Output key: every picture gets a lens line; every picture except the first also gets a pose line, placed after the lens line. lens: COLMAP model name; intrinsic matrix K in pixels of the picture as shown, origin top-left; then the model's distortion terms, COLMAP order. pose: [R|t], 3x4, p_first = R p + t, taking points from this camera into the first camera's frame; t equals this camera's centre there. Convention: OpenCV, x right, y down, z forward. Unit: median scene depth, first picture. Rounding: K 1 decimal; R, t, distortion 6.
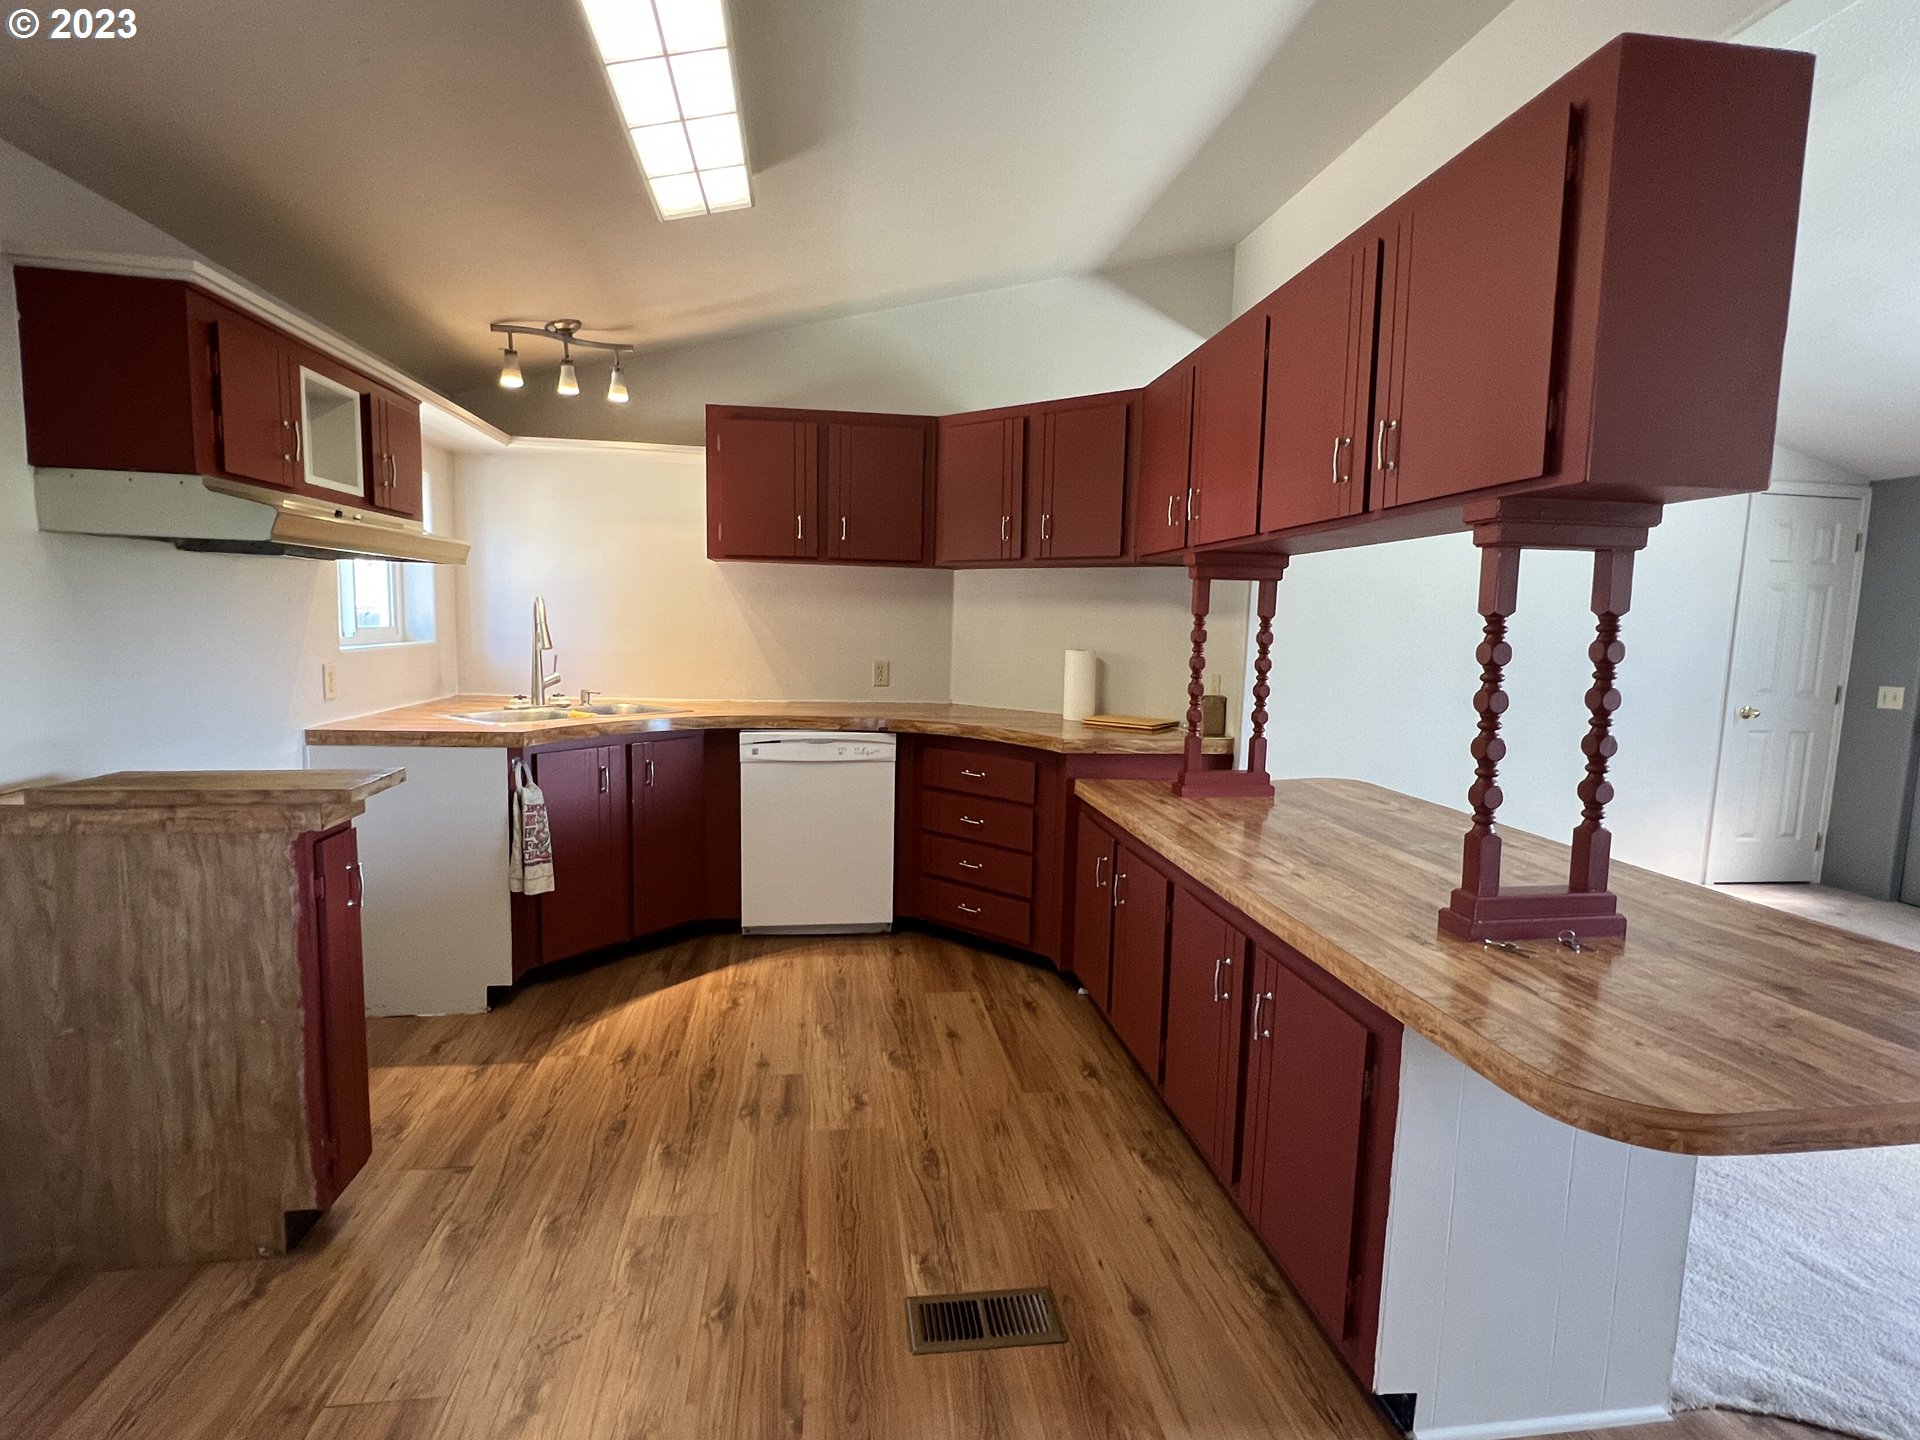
lens RADIAL K [[934.4, 0, 954.3], [0, 934.4, 721.0], [0, 0, 1]] dist [-0.004864, 0.002448]
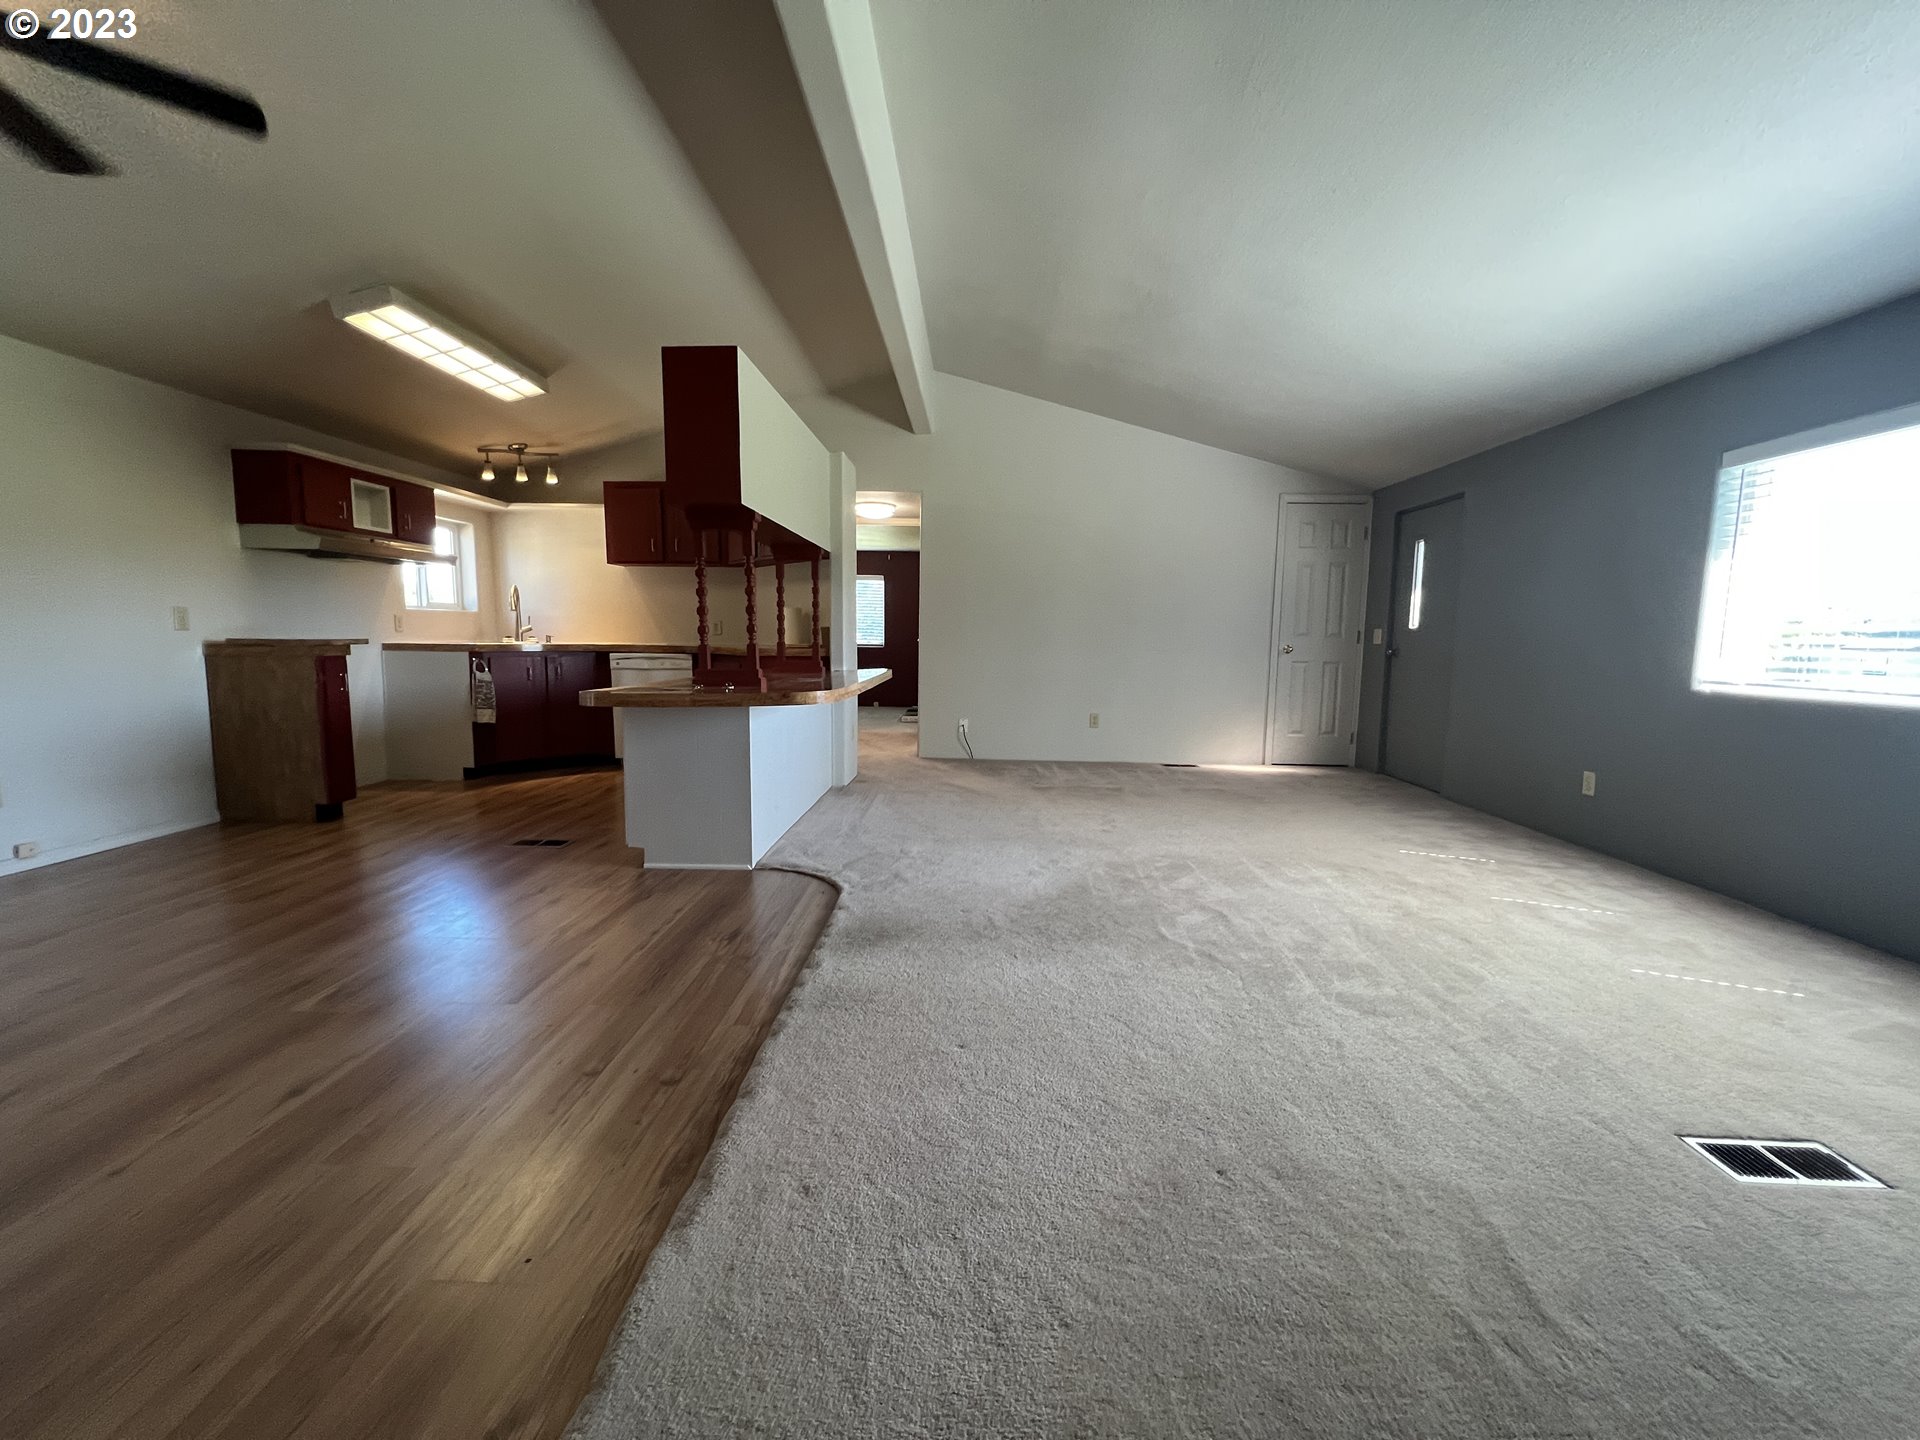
lens RADIAL K [[773.5, 0, 958.1], [0, 773.5, 716.4], [0, 0, 1]] dist [0.002273, -0.000059]
pose [[0.985701, 0.001372, -0.168500, 1.023331], [-0.002711, 0.999967, -0.007718, 0.210142], [0.168484, 0.008064, 0.985671, -0.603117]]
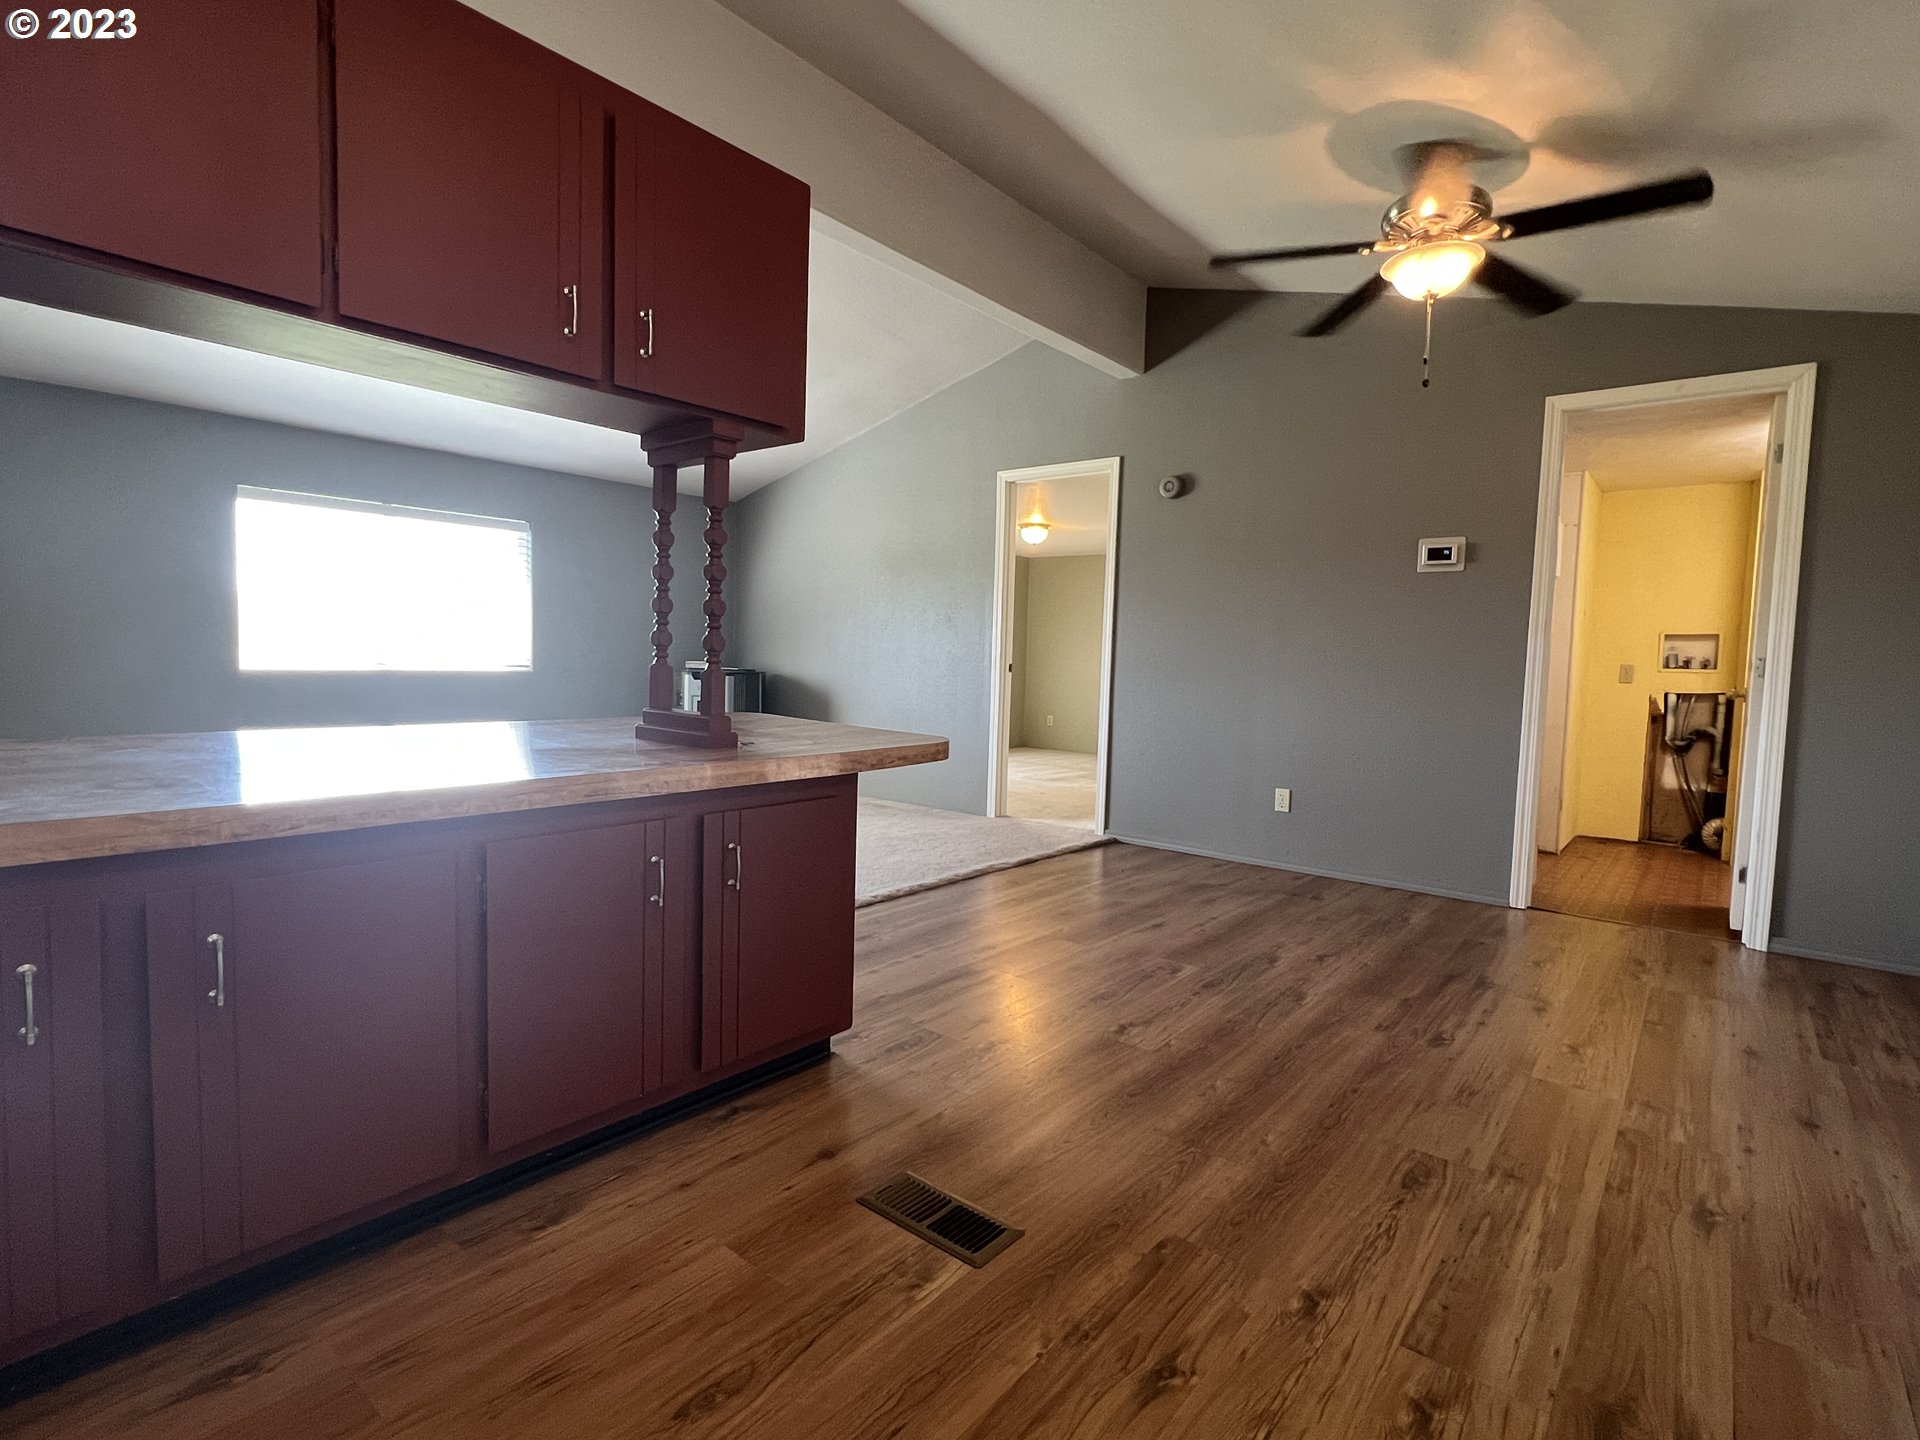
lens RADIAL K [[939.6, 0, 951.6], [0, 939.6, 711.6], [0, 0, 1]] dist [-0.001121, -0.000320]
pose [[-0.671931, -0.093154, 0.734732, -0.436196], [0.031120, 0.987631, 0.153678, -0.013305], [-0.739960, 0.126126, -0.660721, 1.066726]]
